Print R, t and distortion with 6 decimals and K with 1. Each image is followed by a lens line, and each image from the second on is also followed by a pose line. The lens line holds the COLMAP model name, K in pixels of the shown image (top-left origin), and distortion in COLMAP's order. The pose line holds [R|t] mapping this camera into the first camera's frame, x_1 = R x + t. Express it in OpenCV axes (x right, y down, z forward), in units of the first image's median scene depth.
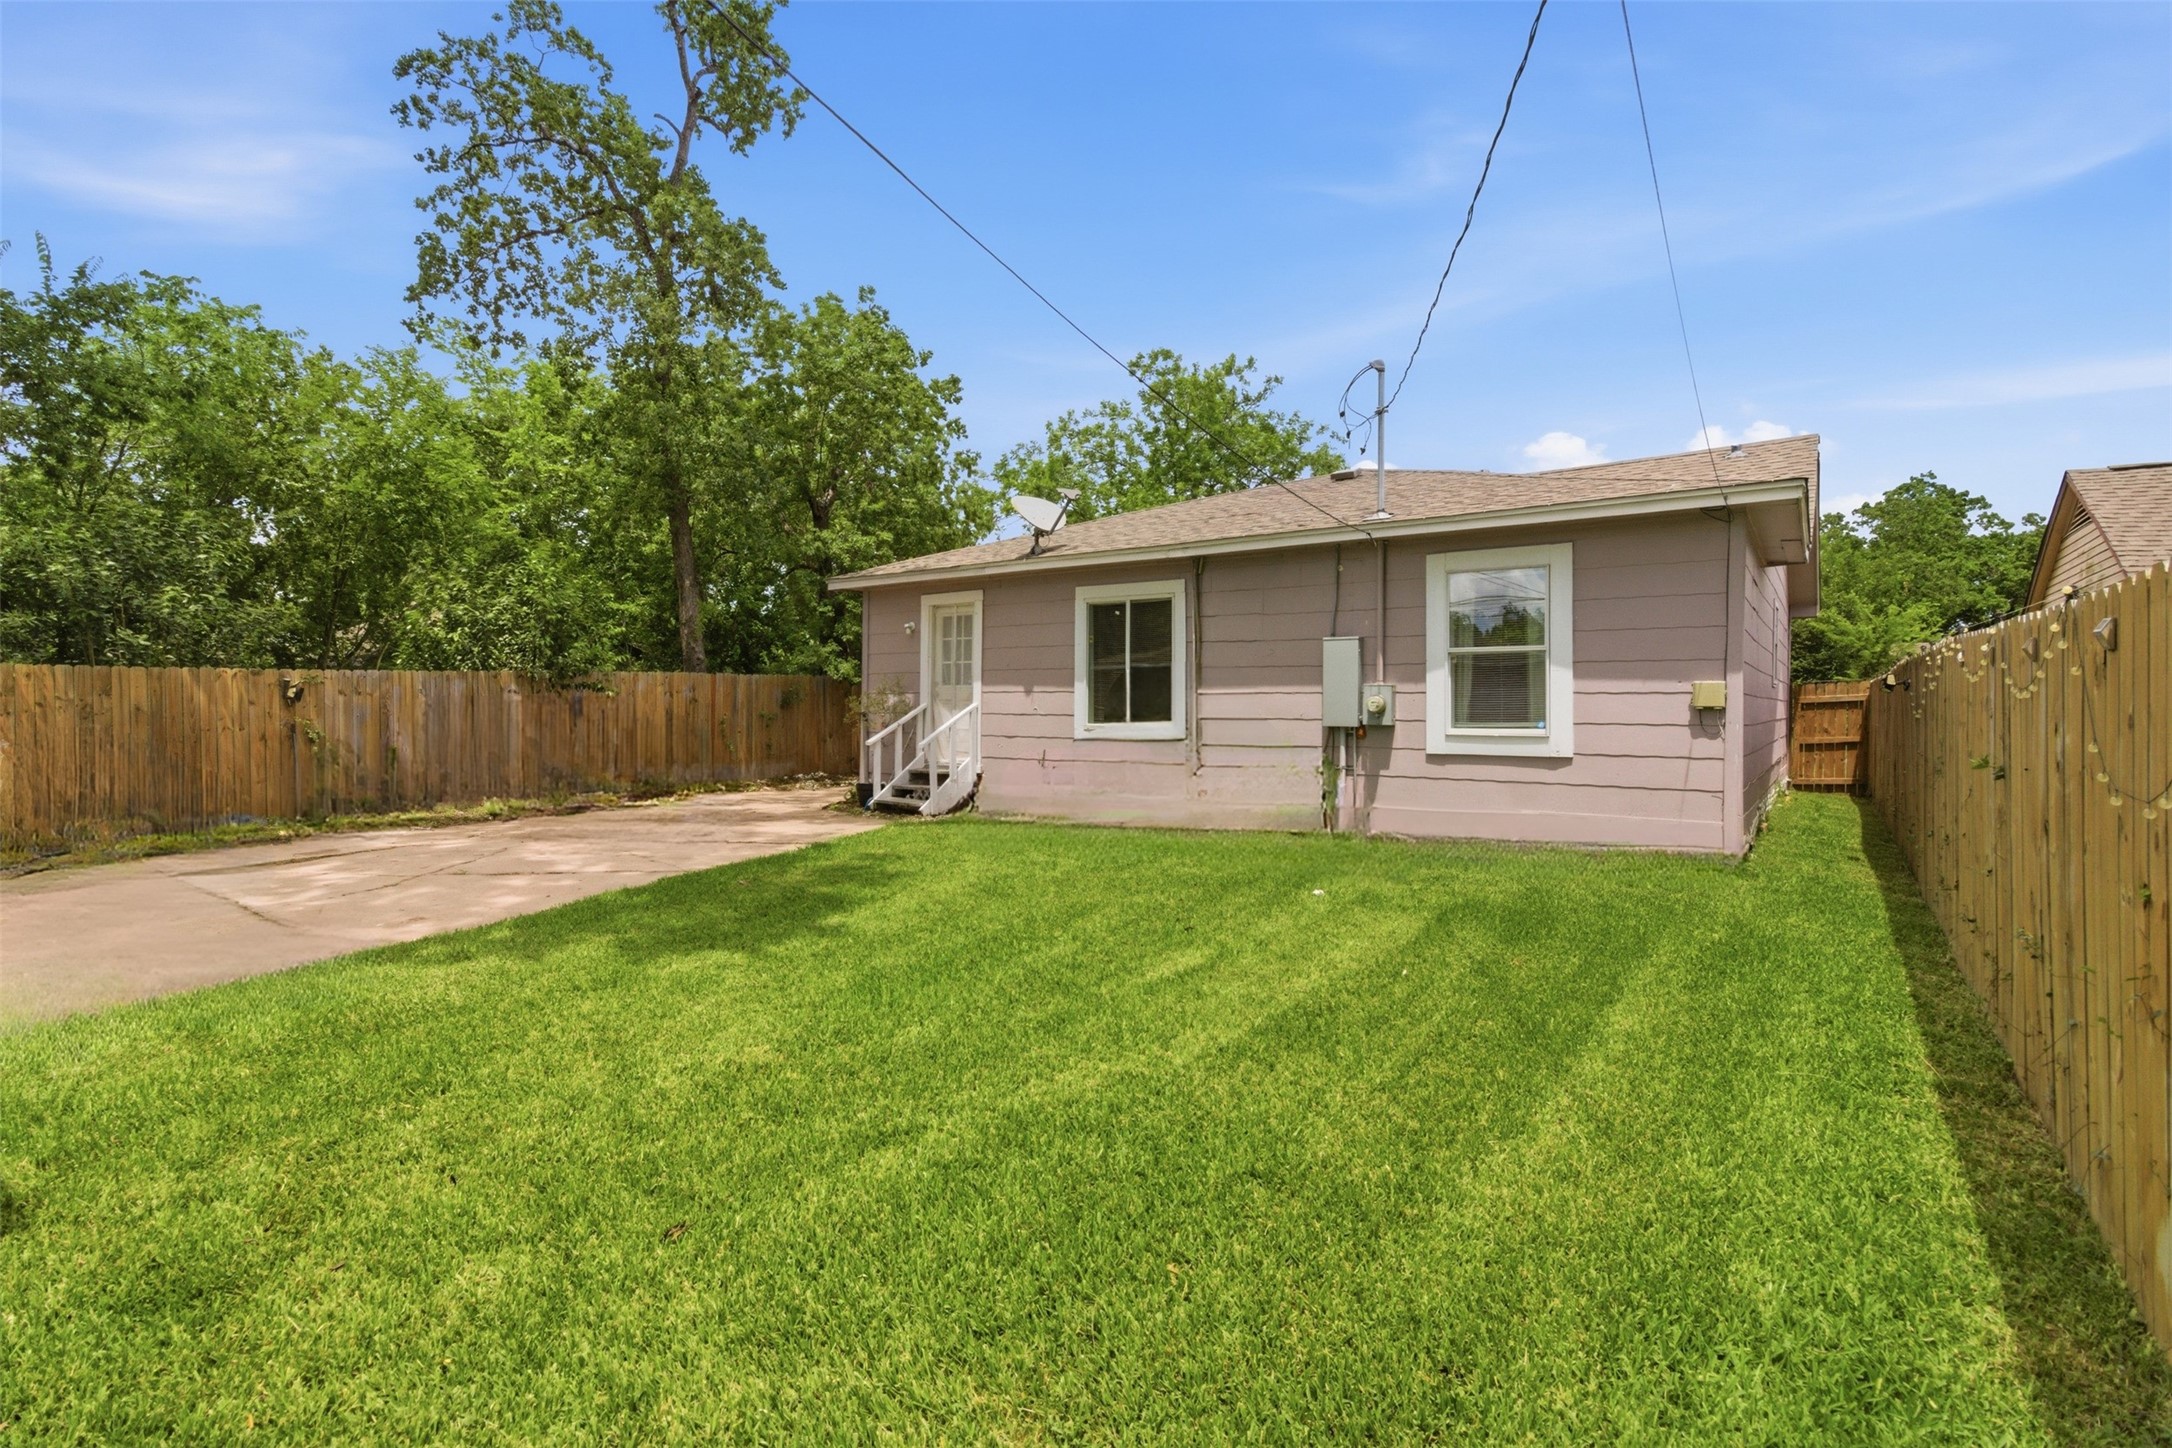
lens RADIAL K [[1018.9, 0, 1079.1], [0, 1018.9, 695.4], [0, 0, 1]] dist [-0.016089, 0.016478]
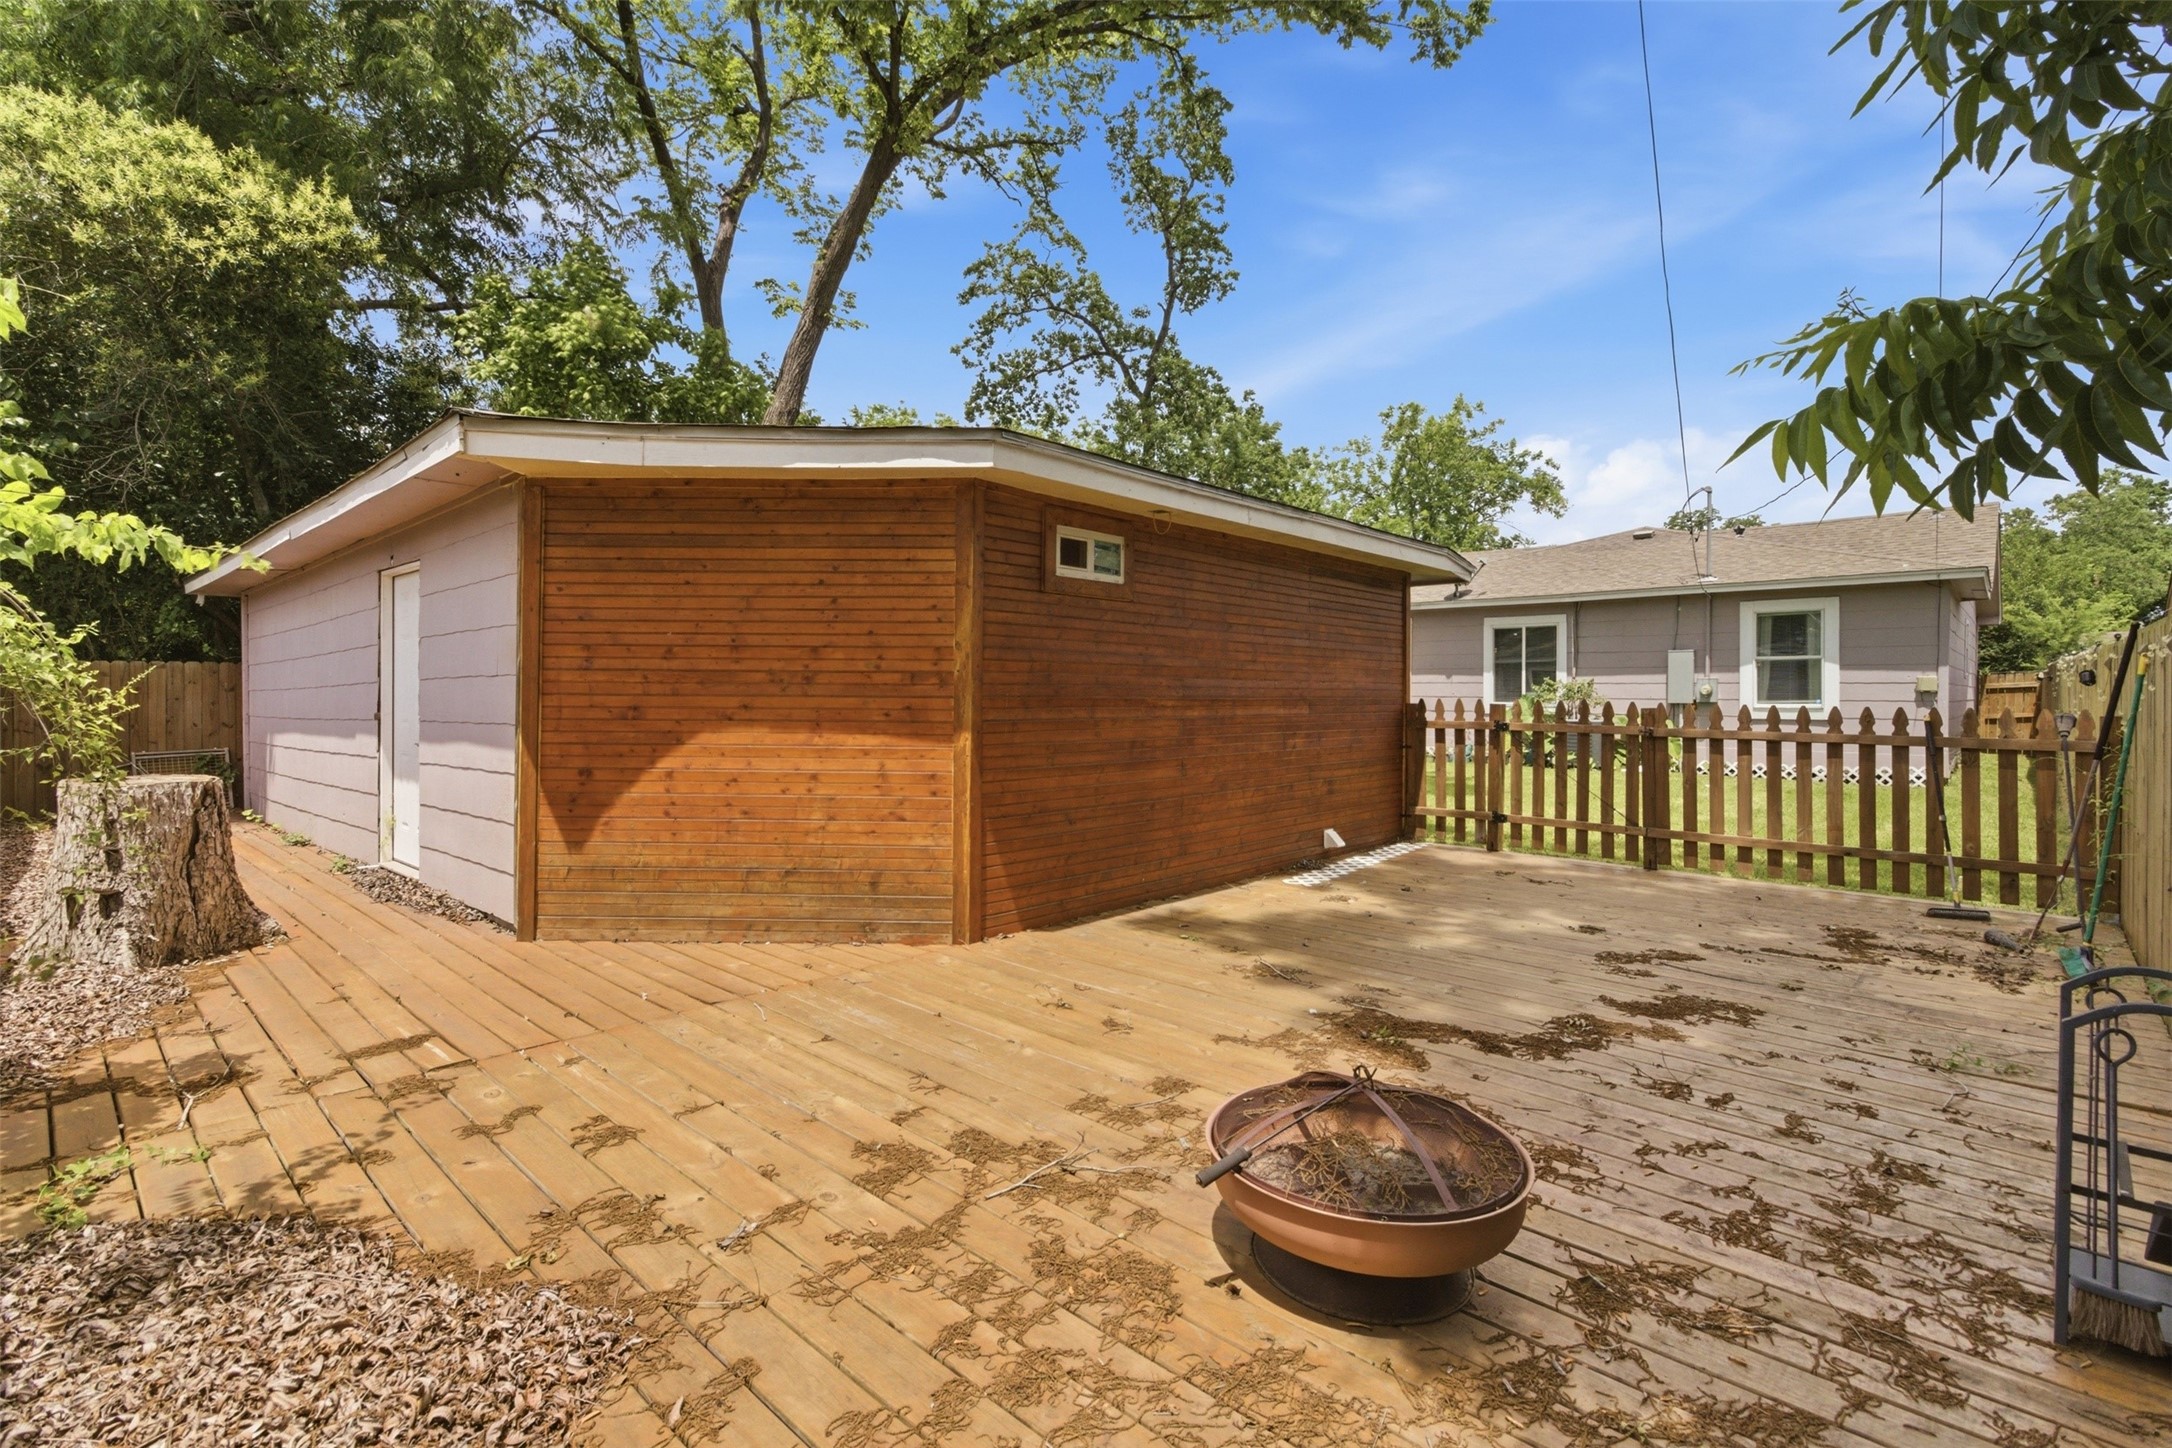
lens RADIAL K [[996.8, 0, 1100.9], [0, 996.8, 681.0], [0, 0, 1]] dist [0.012550, -0.000267]
pose [[0.994412, -0.003911, -0.105499, -0.456050], [0.003682, 0.999990, -0.002361, -0.005384], [0.105508, 0.001959, 0.994417, -0.651491]]
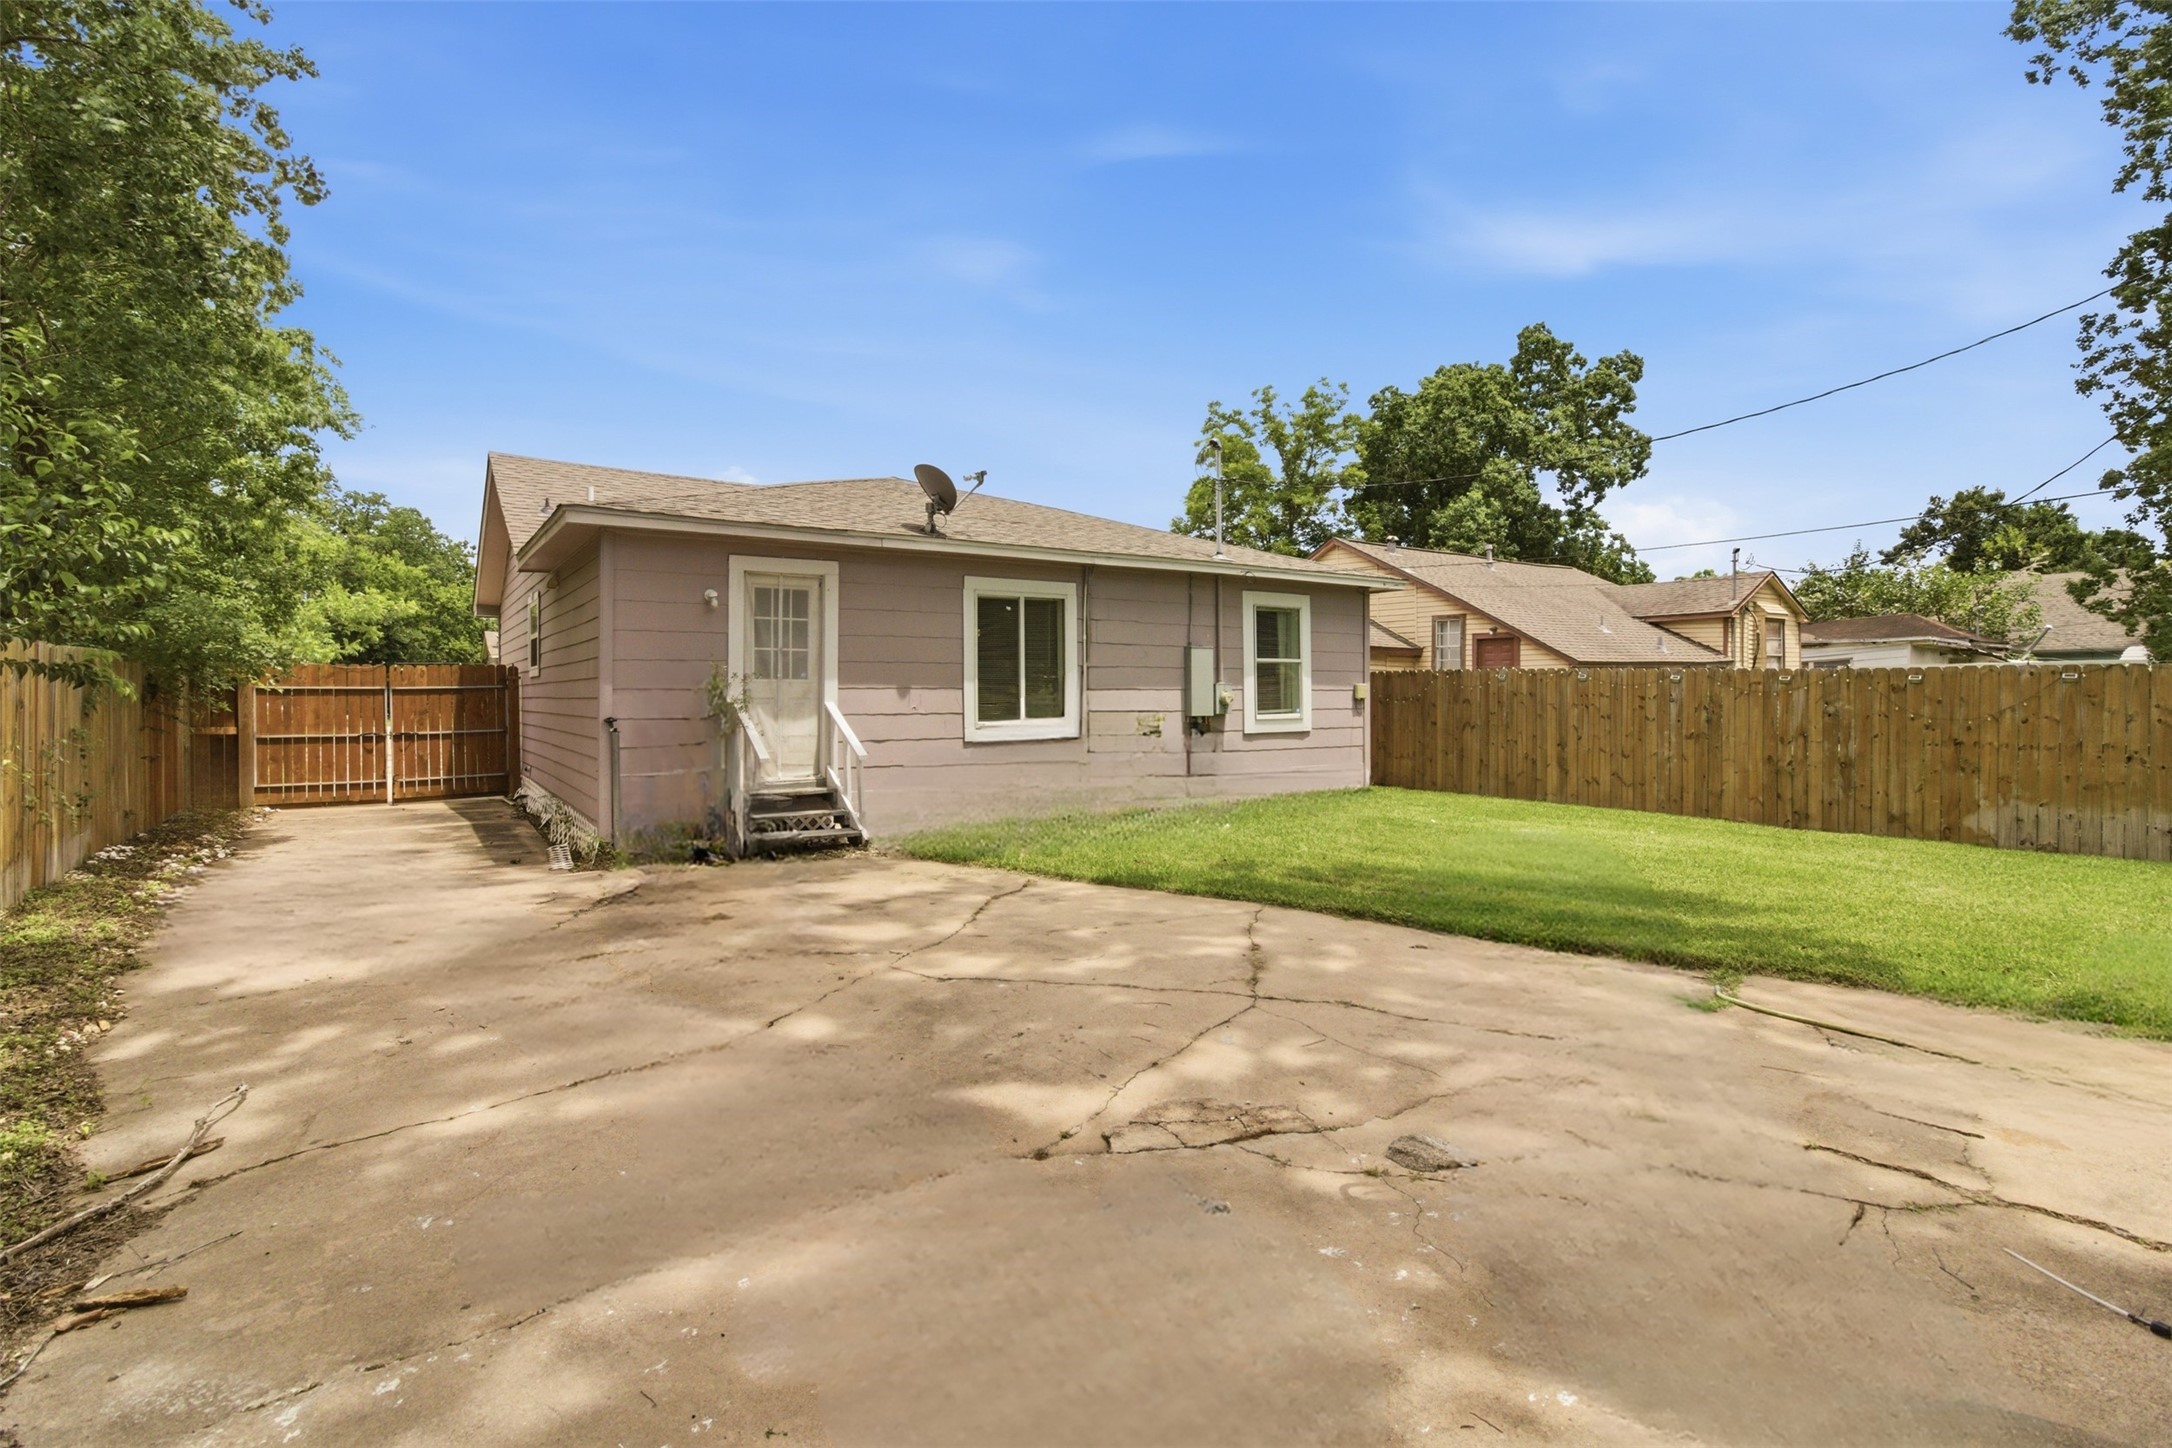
lens RADIAL K [[1018.9, 0, 1079.1], [0, 1018.9, 695.4], [0, 0, 1]] dist [-0.016089, 0.016478]
pose [[0.339857, -0.004768, 0.940465, -0.873192], [0.001225, 0.999989, 0.004627, -0.001729], [-0.940476, -0.000421, 0.339859, 0.611933]]
